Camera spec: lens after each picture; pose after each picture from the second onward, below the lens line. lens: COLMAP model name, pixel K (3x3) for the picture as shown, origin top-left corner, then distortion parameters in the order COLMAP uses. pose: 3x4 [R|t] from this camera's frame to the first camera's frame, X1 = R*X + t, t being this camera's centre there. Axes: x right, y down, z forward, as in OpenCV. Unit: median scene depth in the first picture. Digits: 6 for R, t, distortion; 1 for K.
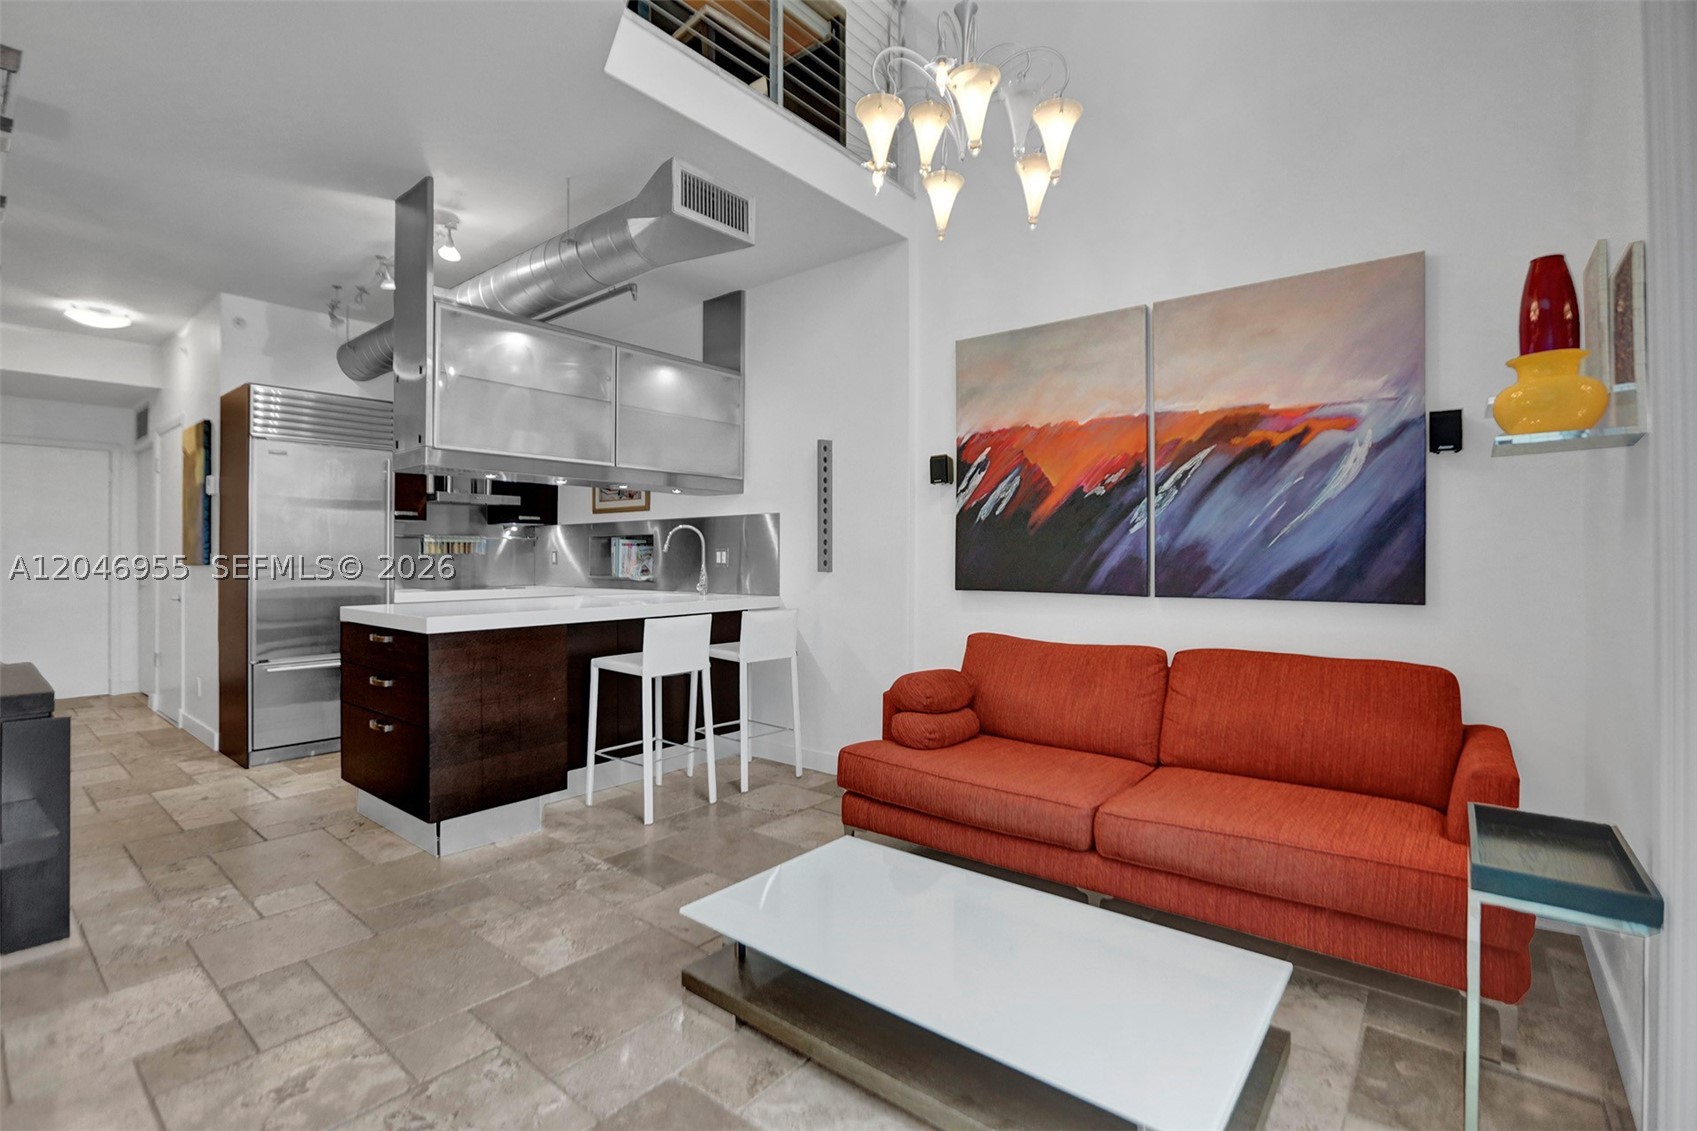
lens RADIAL K [[778.3, 0, 844.7], [0, 778.3, 554.1], [0, 0, 1]] dist [-0.035064, 0.012534]
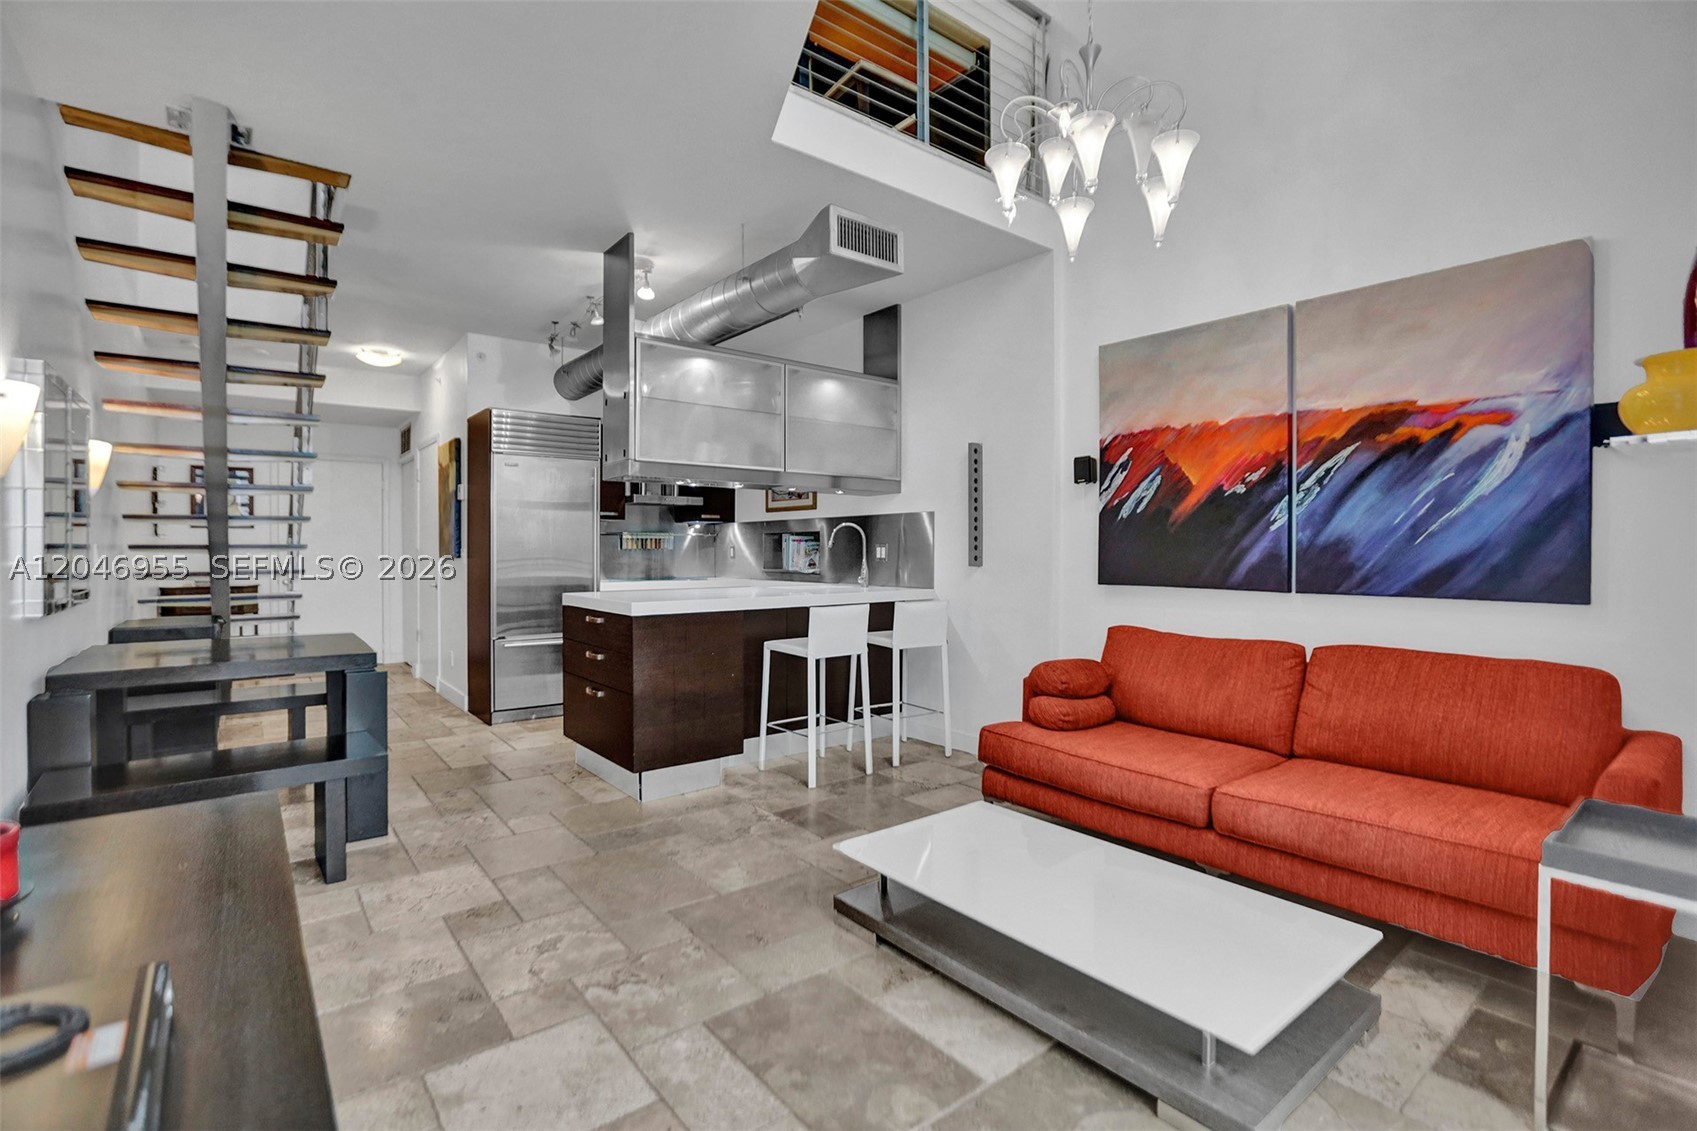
lens RADIAL K [[788.1, 0, 863.9], [0, 788.1, 560.1], [0, 0, 1]] dist [-0.000445, 0.000067]
pose [[0.981721, 0.004500, -0.190273, 0.043383], [-0.001639, 0.999883, 0.015188, -0.002993], [0.190319, -0.014599, 0.981614, -0.126289]]
